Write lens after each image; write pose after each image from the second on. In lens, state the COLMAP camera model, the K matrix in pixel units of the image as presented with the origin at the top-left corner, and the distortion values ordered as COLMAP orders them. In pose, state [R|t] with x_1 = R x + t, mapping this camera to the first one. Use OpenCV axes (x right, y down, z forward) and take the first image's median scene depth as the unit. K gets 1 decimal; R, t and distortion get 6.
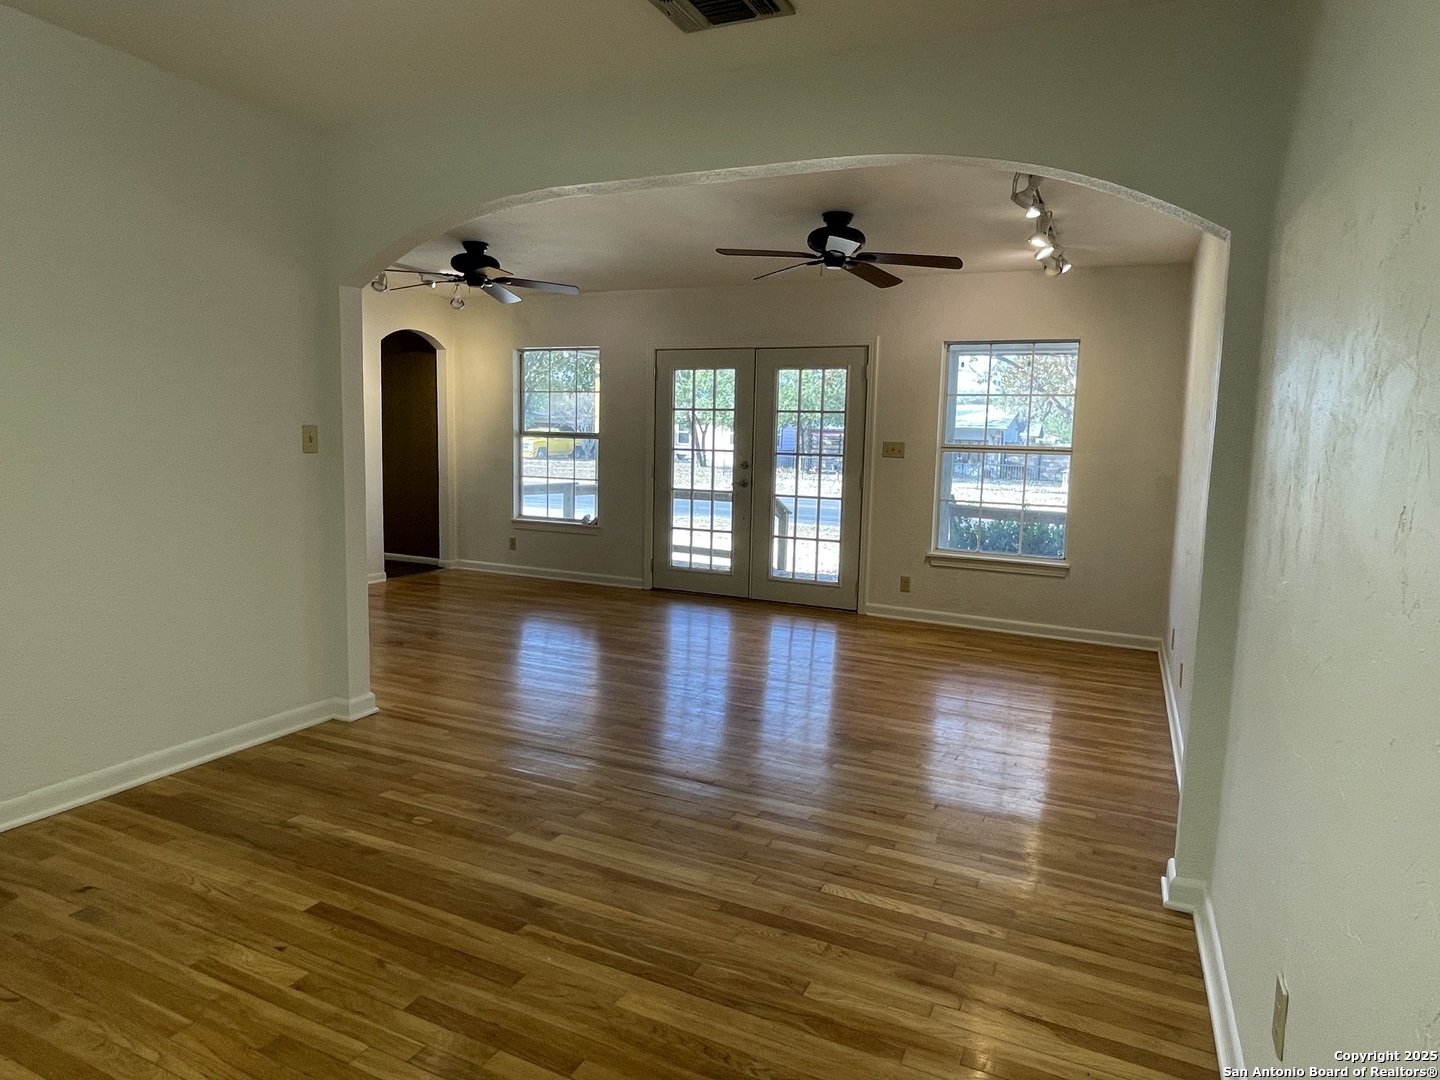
lens RADIAL K [[861.6, 0, 720.0], [0, 861.6, 540.0], [0, 0, 1]] dist [-0.000715, -0.000094]
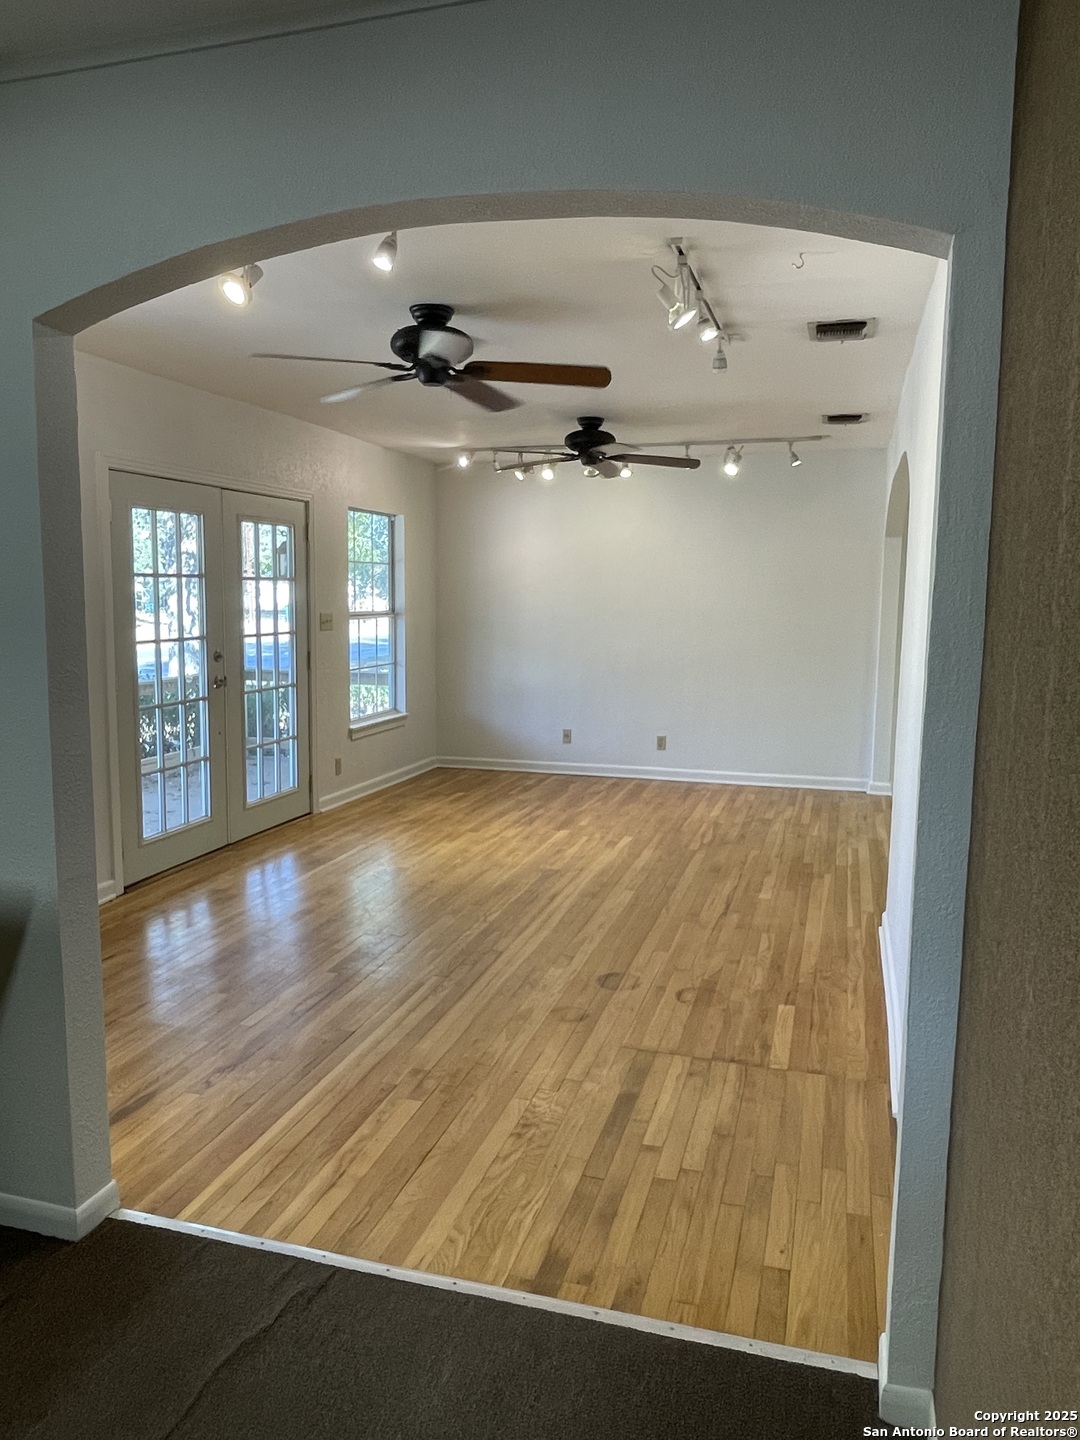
lens RADIAL K [[1026.6, 0, 540.0], [0, 1026.6, 720.0], [0, 0, 1]] dist [-0.002569, -0.002124]
pose [[-0.146324, -0.154767, 0.977055, -1.833609], [0.103520, 0.979867, 0.170716, -0.339435], [-0.983805, 0.126124, -0.127356, 1.918976]]
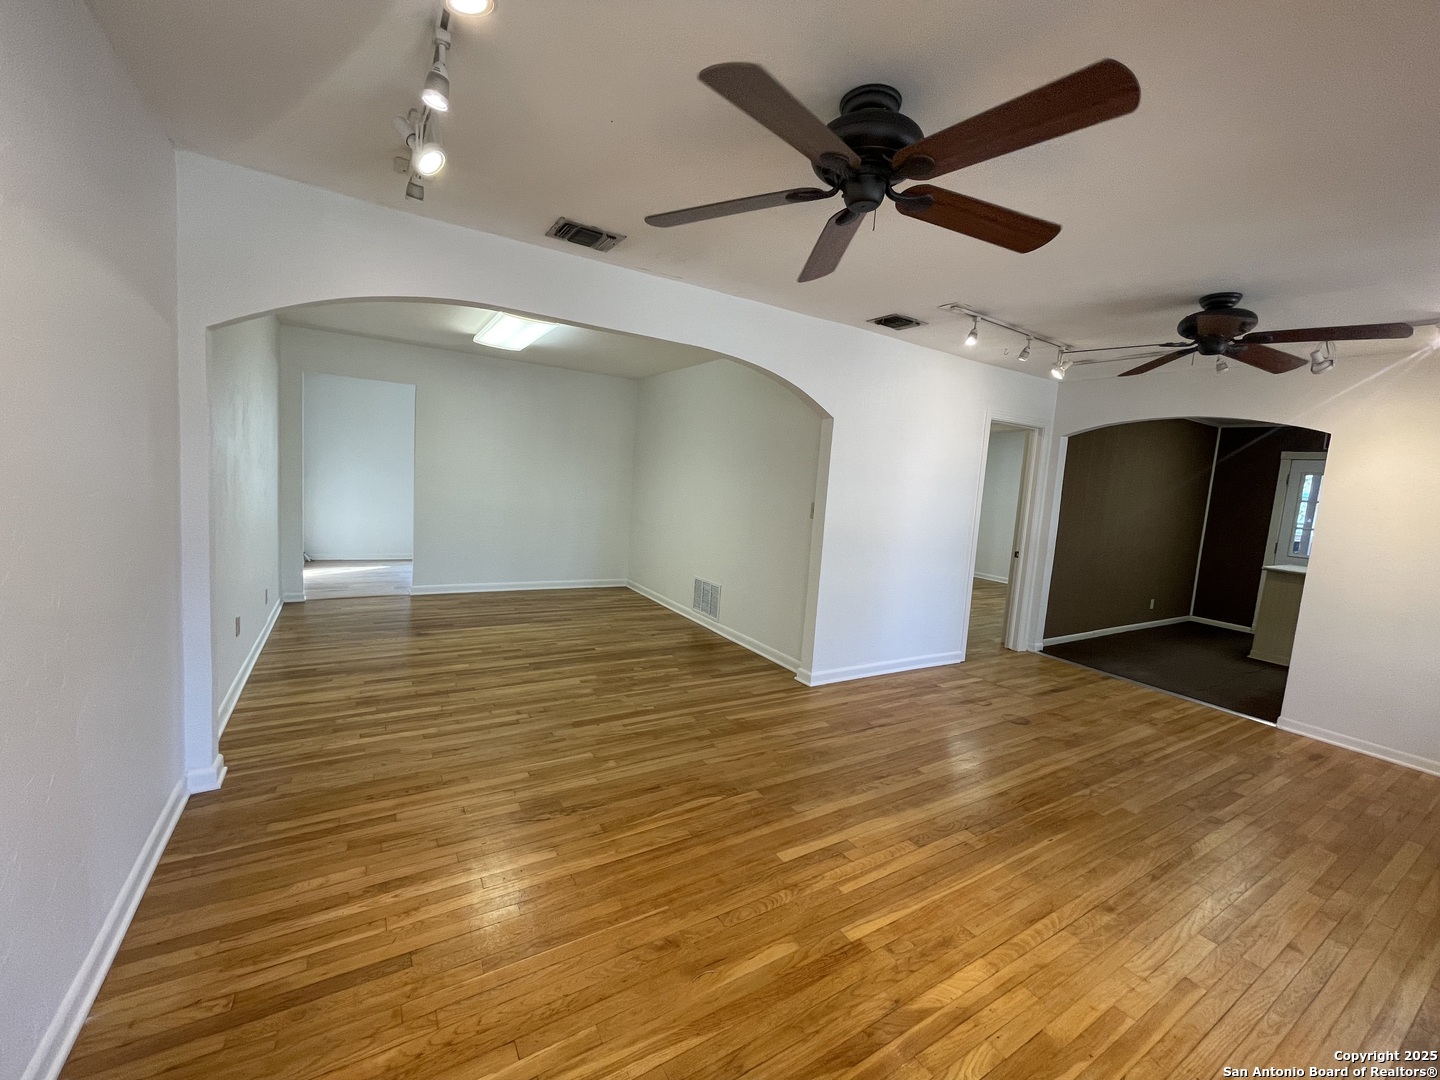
lens RADIAL K [[585.4, 0, 720.0], [0, 585.4, 540.0], [0, 0, 1]] dist [-0.012338, 0.005009]
pose [[-0.542118, 0.021756, -0.840021, 0.727001], [-0.187184, 0.971420, 0.145960, -0.231794], [0.819189, 0.236366, -0.522552, 1.744725]]
